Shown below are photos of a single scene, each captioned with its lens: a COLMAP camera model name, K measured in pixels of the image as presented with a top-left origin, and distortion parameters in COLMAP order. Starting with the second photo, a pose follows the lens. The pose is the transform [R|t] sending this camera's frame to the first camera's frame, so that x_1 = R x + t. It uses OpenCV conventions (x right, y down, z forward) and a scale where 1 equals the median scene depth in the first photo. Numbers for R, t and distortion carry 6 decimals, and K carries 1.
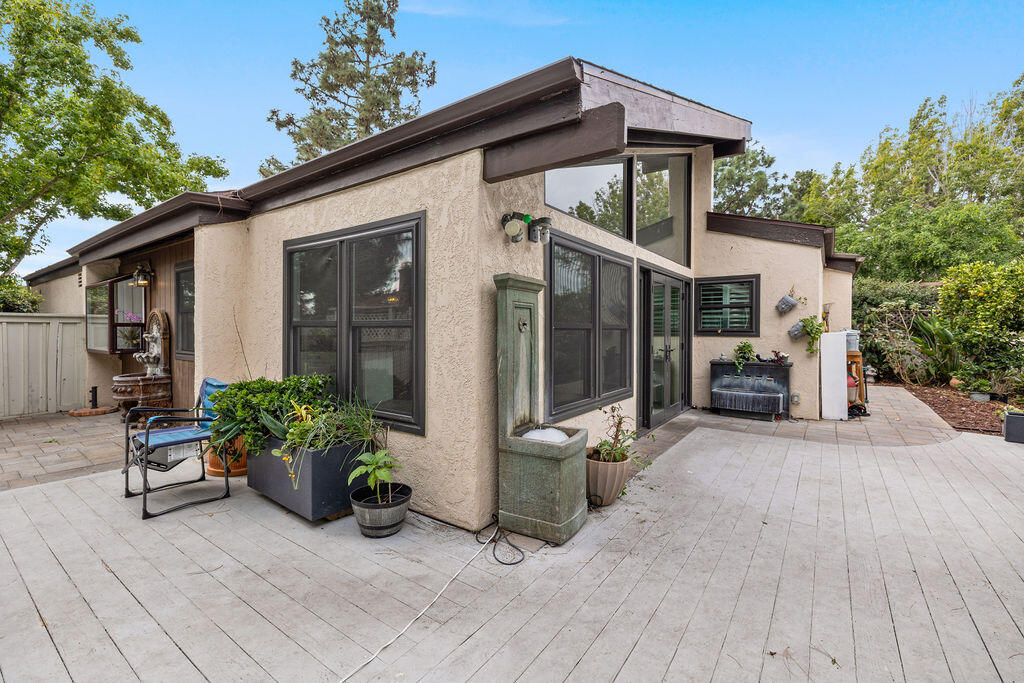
lens RADIAL K [[437.7, 0, 527.3], [0, 437.7, 330.8], [0, 0, 1]] dist [0.000955, -0.000057]
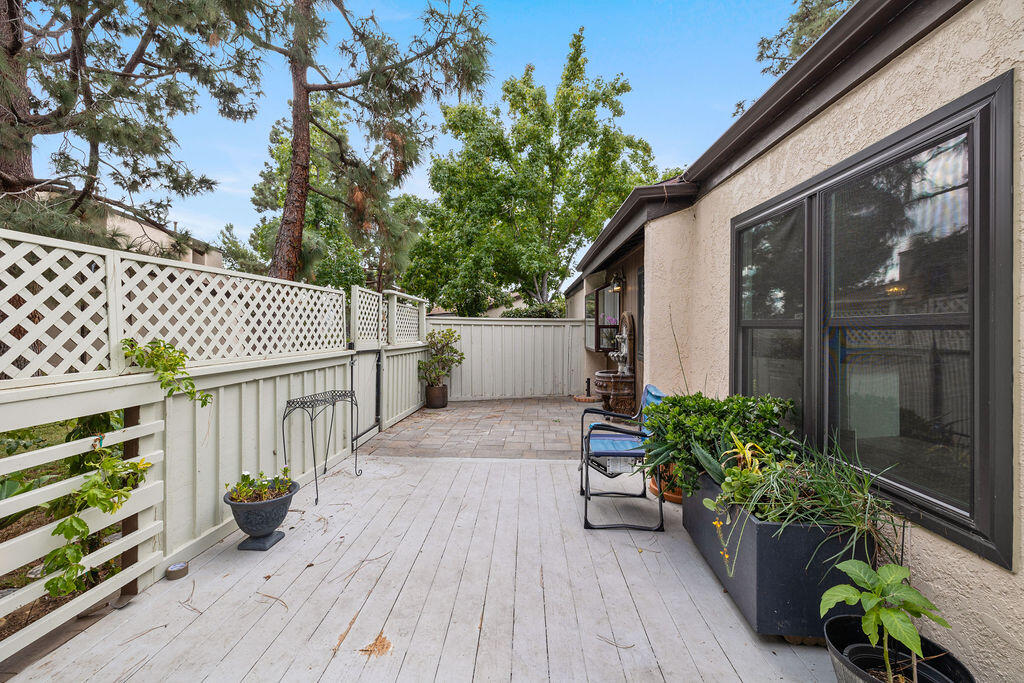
lens RADIAL K [[437.7, 0, 527.3], [0, 437.7, 330.8], [0, 0, 1]] dist [0.000955, -0.000057]
pose [[0.551657, 0.001469, -0.834070, -0.105891], [-0.003297, 0.999994, -0.000419, -0.002643], [0.834064, 0.002981, 0.551659, 0.268236]]
